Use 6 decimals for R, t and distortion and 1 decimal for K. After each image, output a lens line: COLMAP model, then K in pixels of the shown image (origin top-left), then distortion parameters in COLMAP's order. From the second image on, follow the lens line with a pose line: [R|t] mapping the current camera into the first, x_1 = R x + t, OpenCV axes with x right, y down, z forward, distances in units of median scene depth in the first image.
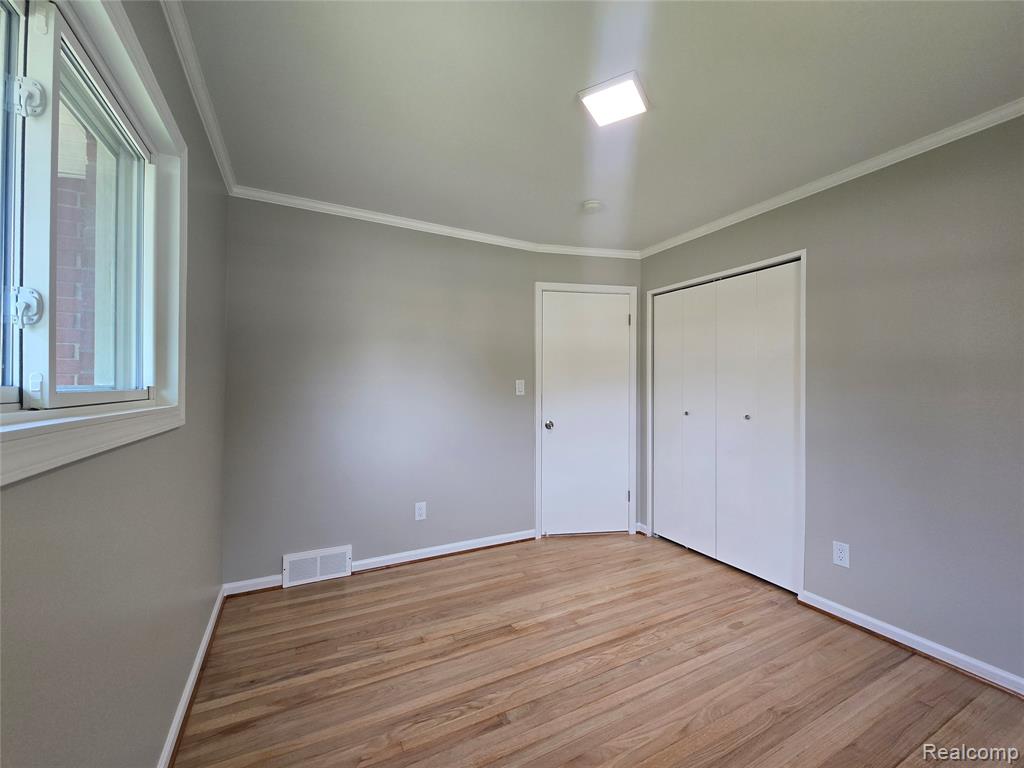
lens RADIAL K [[420.6, 0, 517.0], [0, 420.6, 382.4], [0, 0, 1]] dist [0.001458, 0.000245]
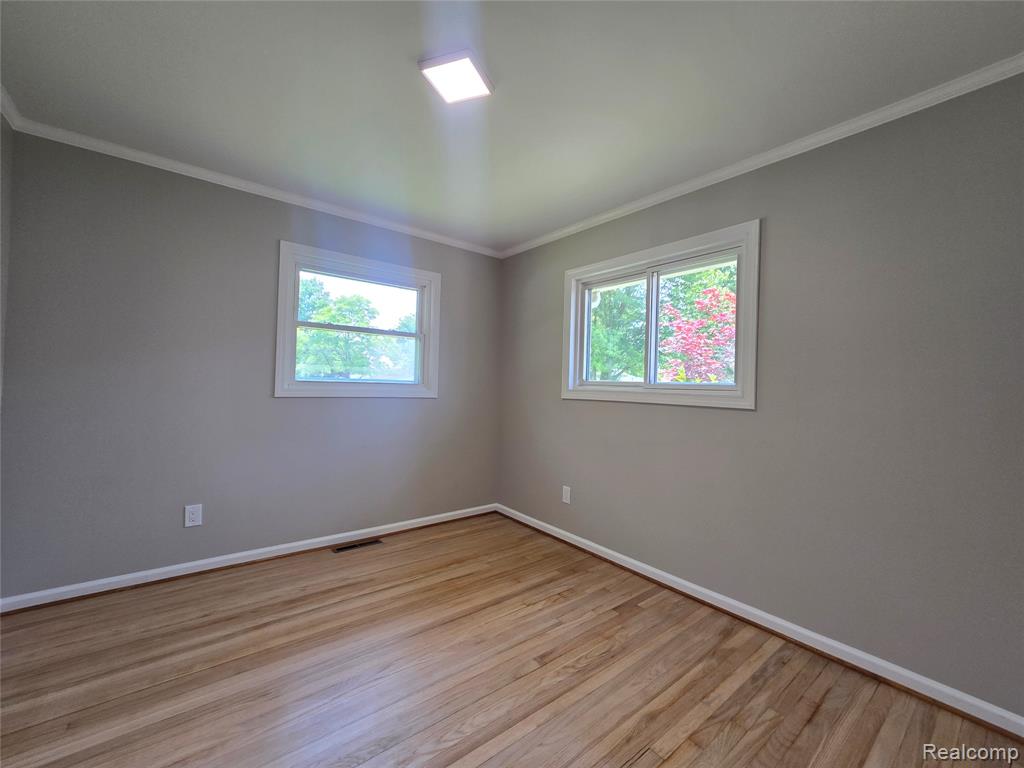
lens RADIAL K [[418.2, 0, 519.7], [0, 418.2, 383.7], [0, 0, 1]] dist [-0.000868, -0.000750]
pose [[-0.978070, -0.033334, -0.205591, 0.231800], [-0.031170, 0.999419, -0.013755, 0.043280], [0.205930, -0.007045, -0.978541, 1.722248]]
